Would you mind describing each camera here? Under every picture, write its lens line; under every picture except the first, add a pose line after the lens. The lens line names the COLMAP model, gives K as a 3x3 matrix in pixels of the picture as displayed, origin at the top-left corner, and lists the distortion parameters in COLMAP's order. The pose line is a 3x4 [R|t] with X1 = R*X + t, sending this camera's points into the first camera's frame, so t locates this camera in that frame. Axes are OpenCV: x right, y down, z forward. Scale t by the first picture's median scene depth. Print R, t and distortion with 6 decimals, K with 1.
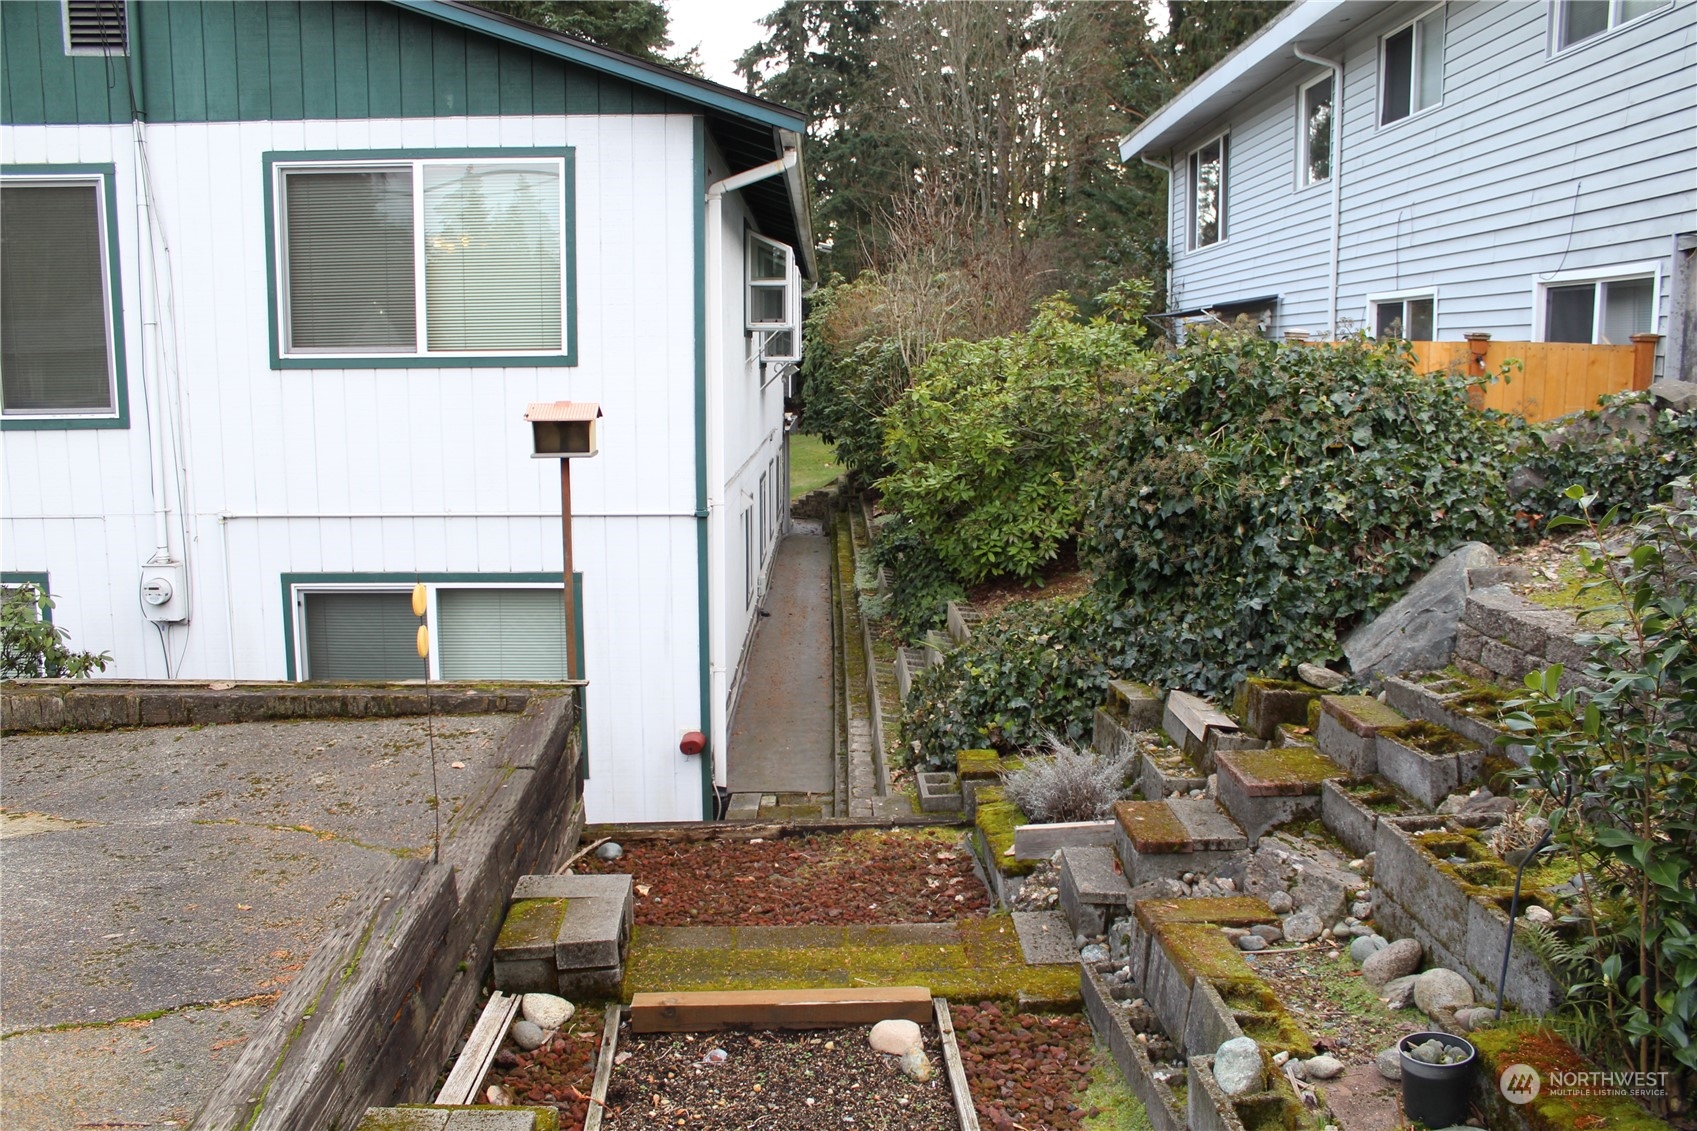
lens RADIAL K [[938.7, 0, 848.5], [0, 938.7, 565.5], [0, 0, 1]] dist [-0.005691, -0.000502]
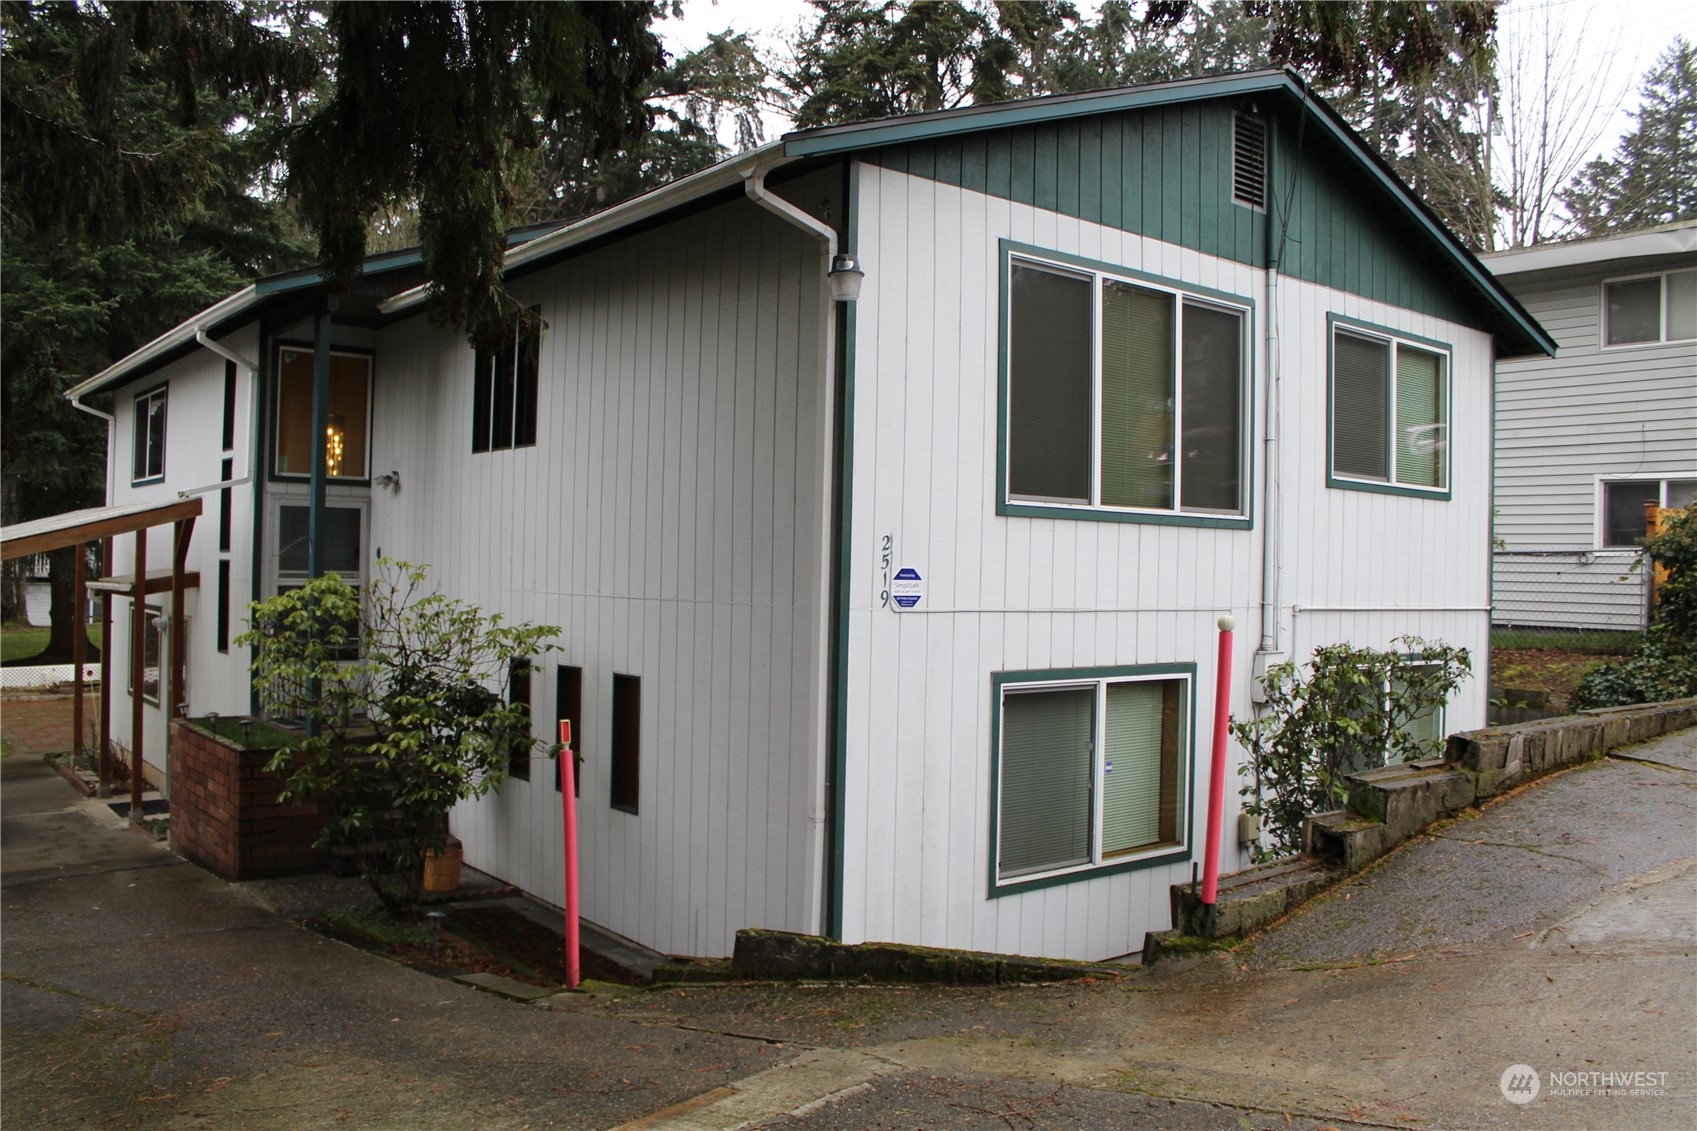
lens RADIAL K [[1389.2, 0, 855.3], [0, 1389.2, 563.3], [0, 0, 1]] dist [-0.169728, 0.149554]
pose [[0.759689, 0.024072, 0.649841, -2.210549], [0.031283, 0.996805, -0.073495, -0.003002], [-0.649533, 0.076162, 0.756509, 0.079520]]
